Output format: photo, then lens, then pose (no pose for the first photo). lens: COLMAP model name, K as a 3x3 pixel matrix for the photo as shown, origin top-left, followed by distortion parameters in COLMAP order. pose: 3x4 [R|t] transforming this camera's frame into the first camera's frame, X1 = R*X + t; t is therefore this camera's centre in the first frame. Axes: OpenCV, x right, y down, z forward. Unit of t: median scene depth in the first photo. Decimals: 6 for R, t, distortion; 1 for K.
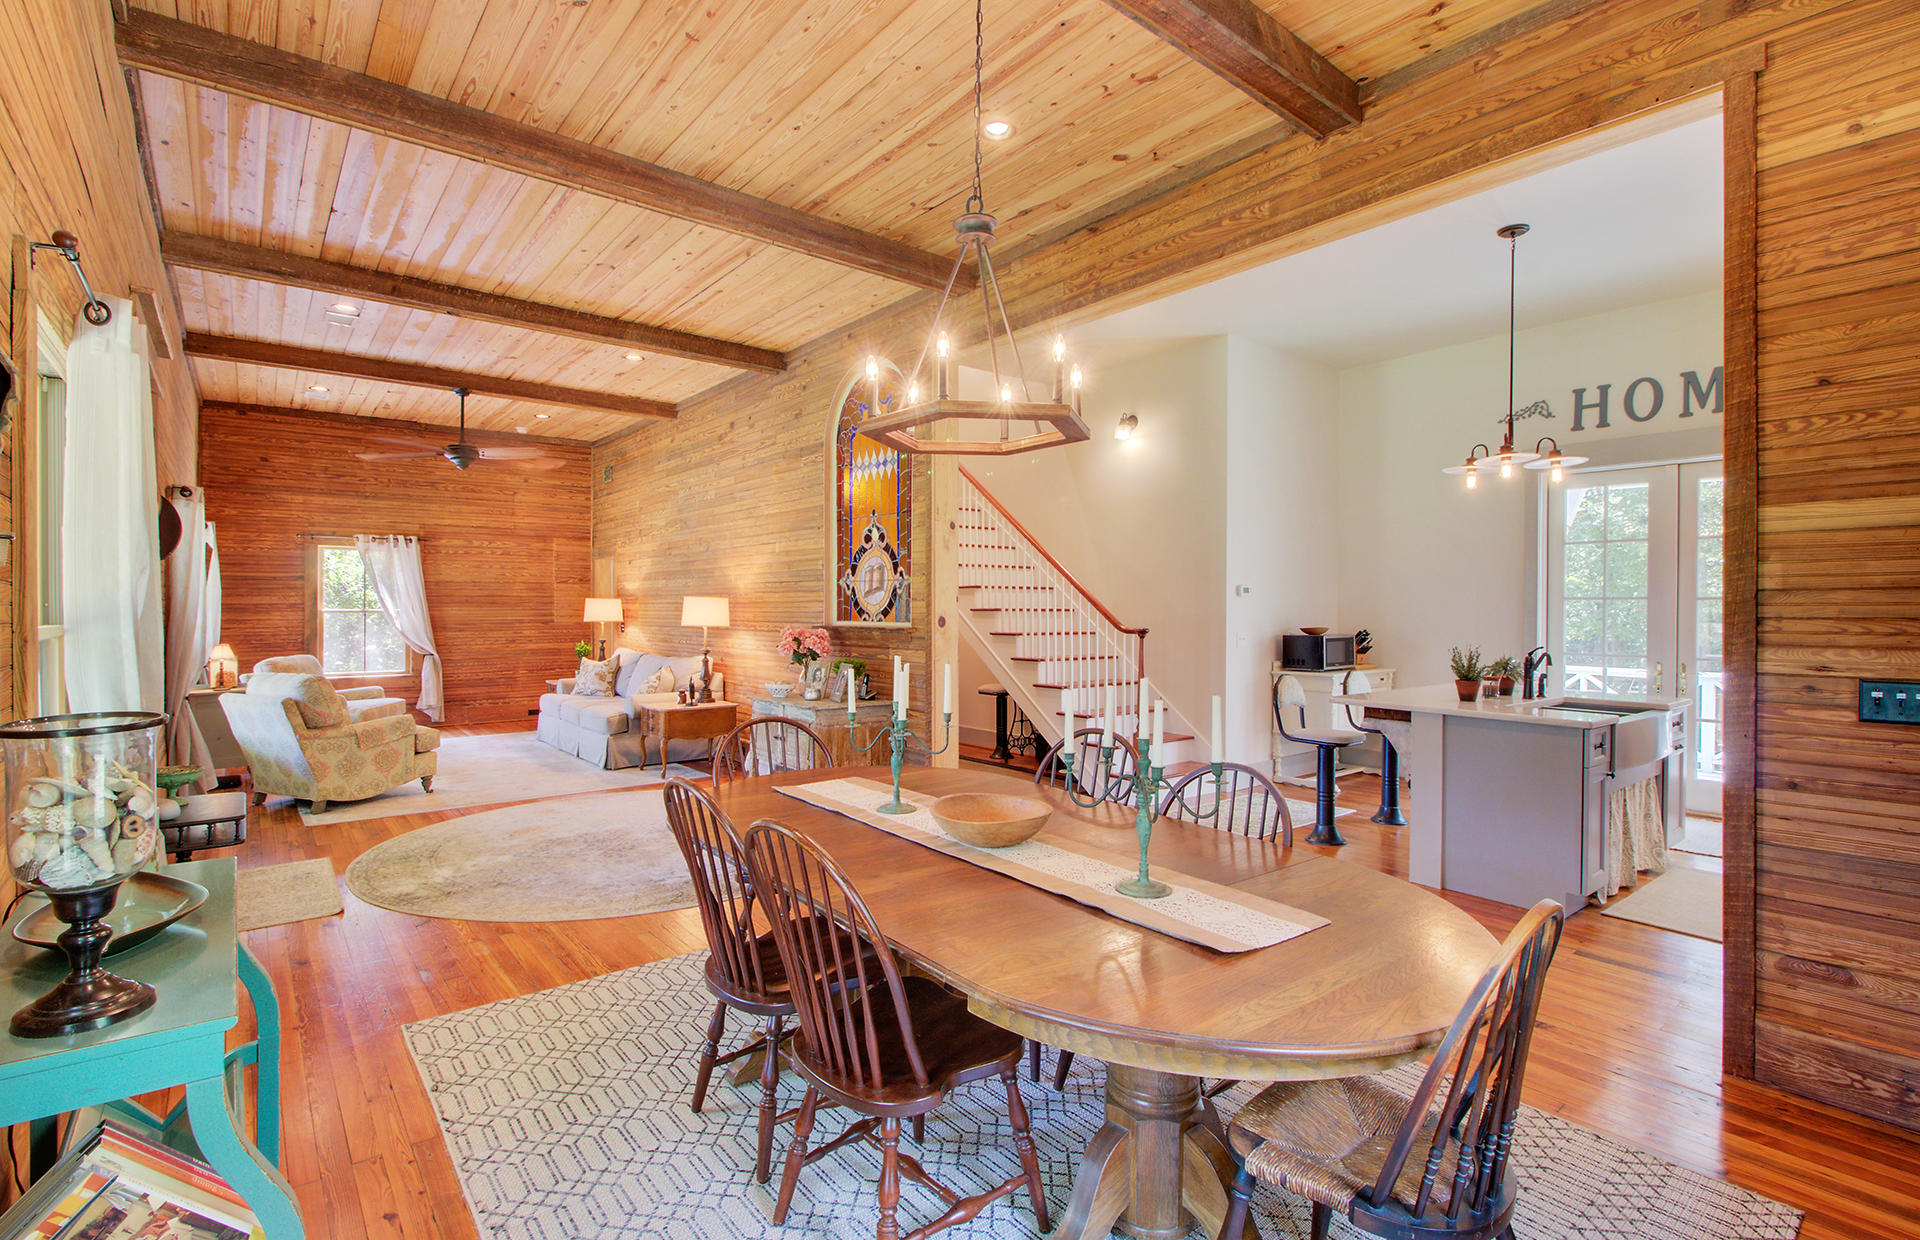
lens RADIAL K [[879.8, 0, 963.8], [0, 879.8, 612.1], [0, 0, 1]] dist [-0.000575, -0.009118]
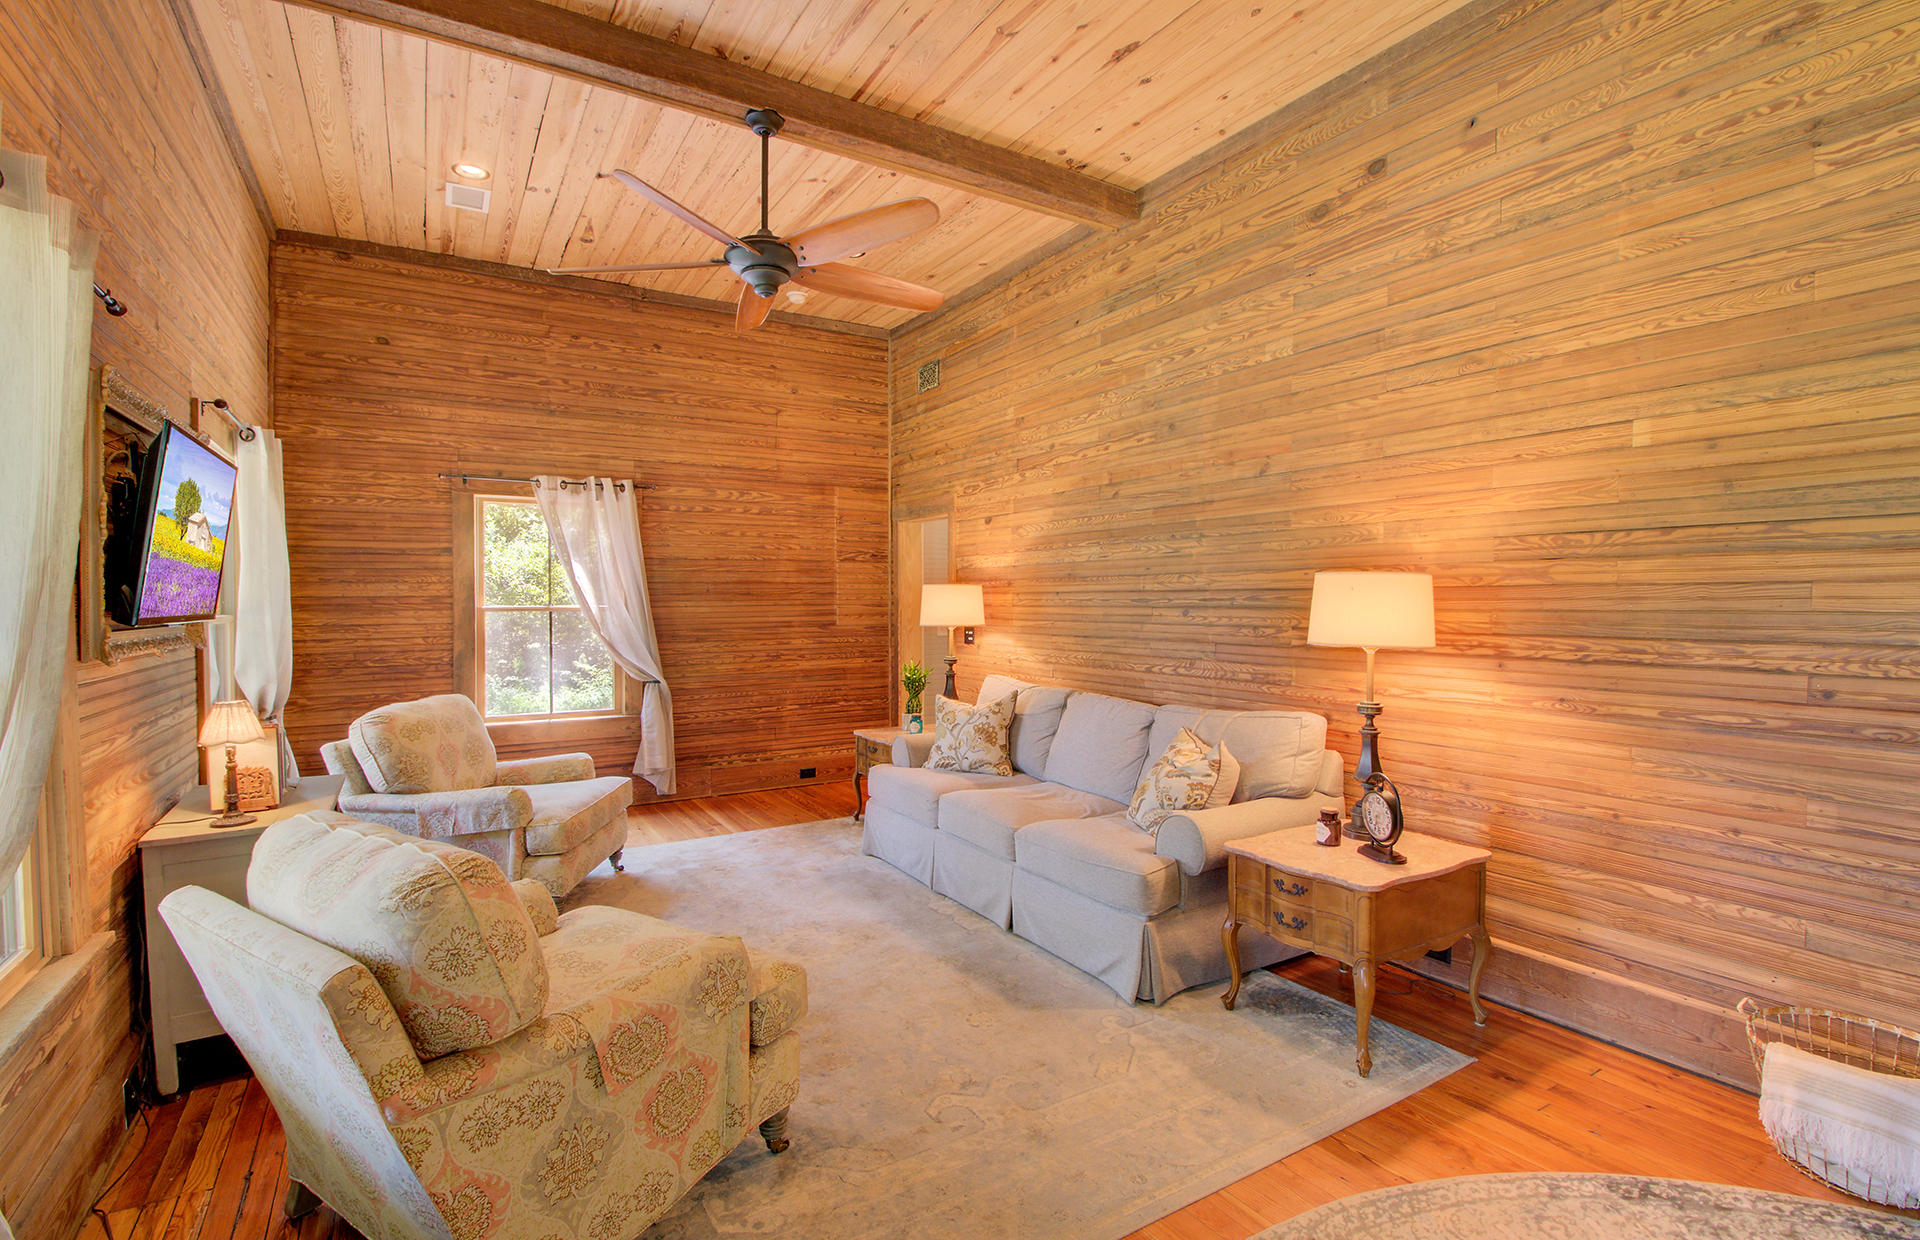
lens RADIAL K [[879.8, 0, 981.1], [0, 879.8, 620.1], [0, 0, 1]] dist [-0.000575, -0.009118]
pose [[0.992945, -0.001573, -0.118569, -0.334305], [0.003682, 0.999839, 0.017568, -0.002911], [0.118522, -0.017881, 0.992790, 0.460923]]
